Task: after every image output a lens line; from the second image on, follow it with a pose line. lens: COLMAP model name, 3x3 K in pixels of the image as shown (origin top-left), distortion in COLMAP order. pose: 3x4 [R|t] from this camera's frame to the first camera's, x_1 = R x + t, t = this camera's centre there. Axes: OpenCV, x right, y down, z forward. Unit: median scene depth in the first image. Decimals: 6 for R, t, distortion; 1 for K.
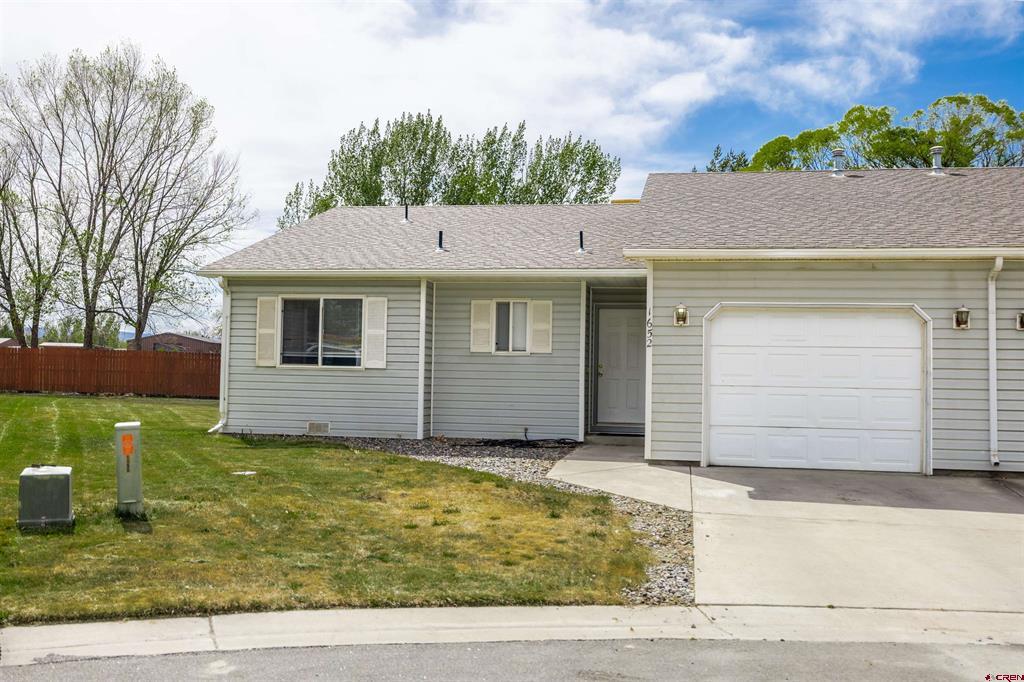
lens RADIAL K [[964.3, 0, 536.6], [0, 964.3, 304.7], [0, 0, 1]] dist [-0.003154, 0.000000]
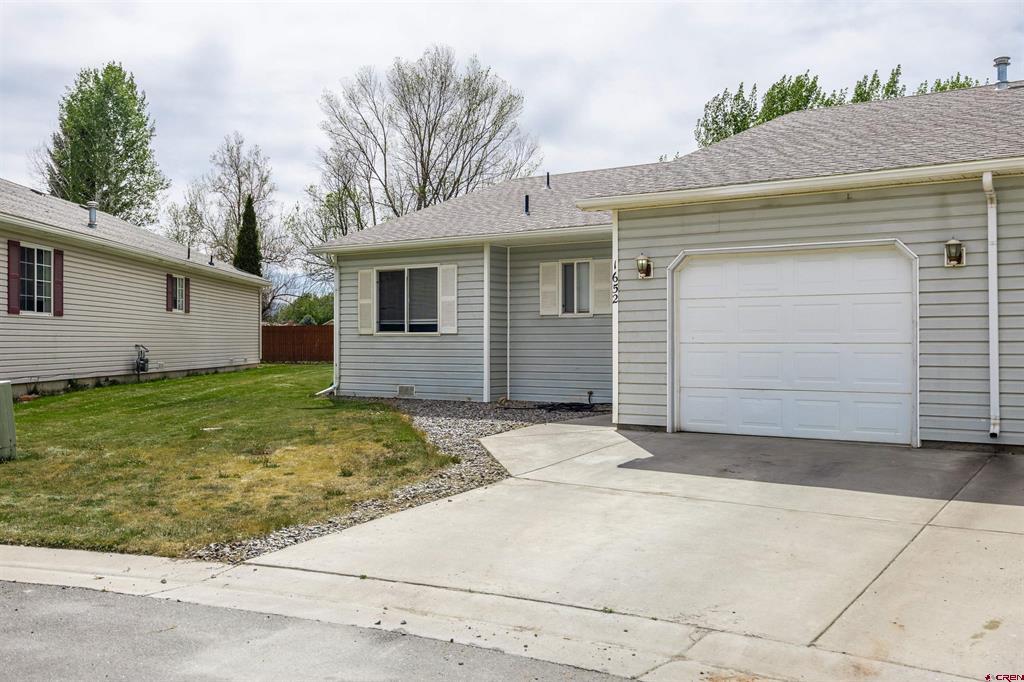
lens RADIAL K [[964.3, 0, 542.7], [0, 964.3, 295.0], [0, 0, 1]] dist [-0.003154, 0.000000]
pose [[0.910964, -0.039709, -0.410570, 0.346493], [0.048416, 0.998769, 0.010827, 0.017921], [0.409635, -0.029741, 0.911765, 0.098750]]
